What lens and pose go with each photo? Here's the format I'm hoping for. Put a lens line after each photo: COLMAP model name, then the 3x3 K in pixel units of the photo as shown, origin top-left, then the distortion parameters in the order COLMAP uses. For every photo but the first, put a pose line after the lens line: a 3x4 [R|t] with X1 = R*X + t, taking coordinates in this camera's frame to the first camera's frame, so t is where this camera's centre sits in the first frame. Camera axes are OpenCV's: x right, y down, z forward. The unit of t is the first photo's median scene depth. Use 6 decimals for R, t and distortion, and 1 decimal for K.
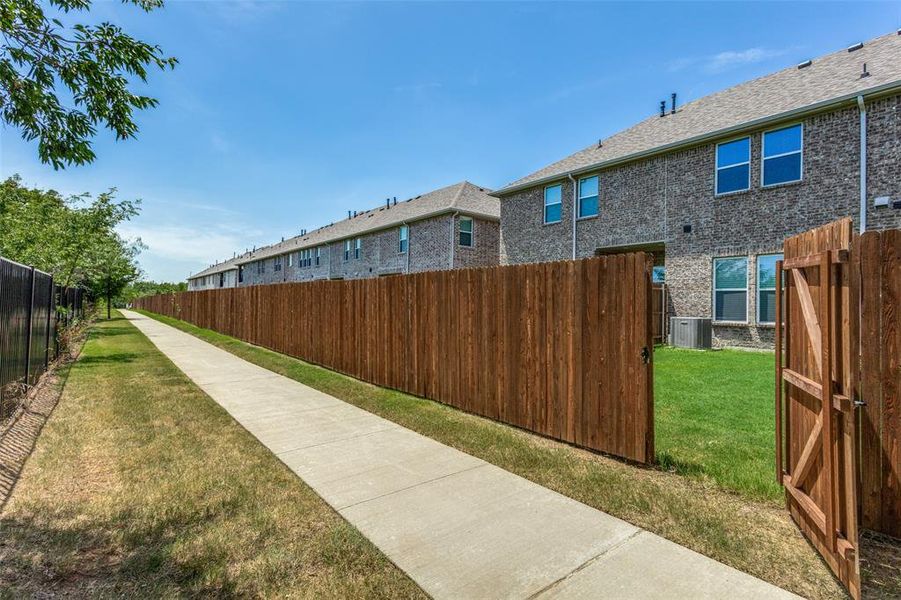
lens RADIAL K [[429.2, 0, 457.1], [0, 429.2, 298.5], [0, 0, 1]] dist [0.001715, 0.000186]
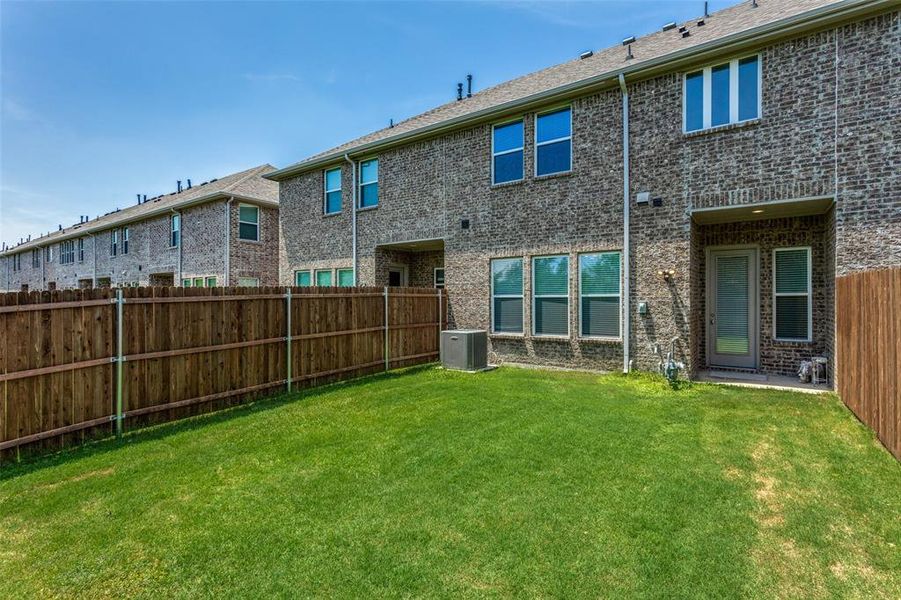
lens RADIAL K [[429.2, 0, 442.7], [0, 429.2, 298.2], [0, 0, 1]] dist [0.001715, 0.000186]
pose [[0.958993, -0.018336, 0.282836, 0.253329], [0.015853, 0.999813, 0.011065, -0.026616], [-0.282986, -0.006127, 0.959104, 0.200847]]
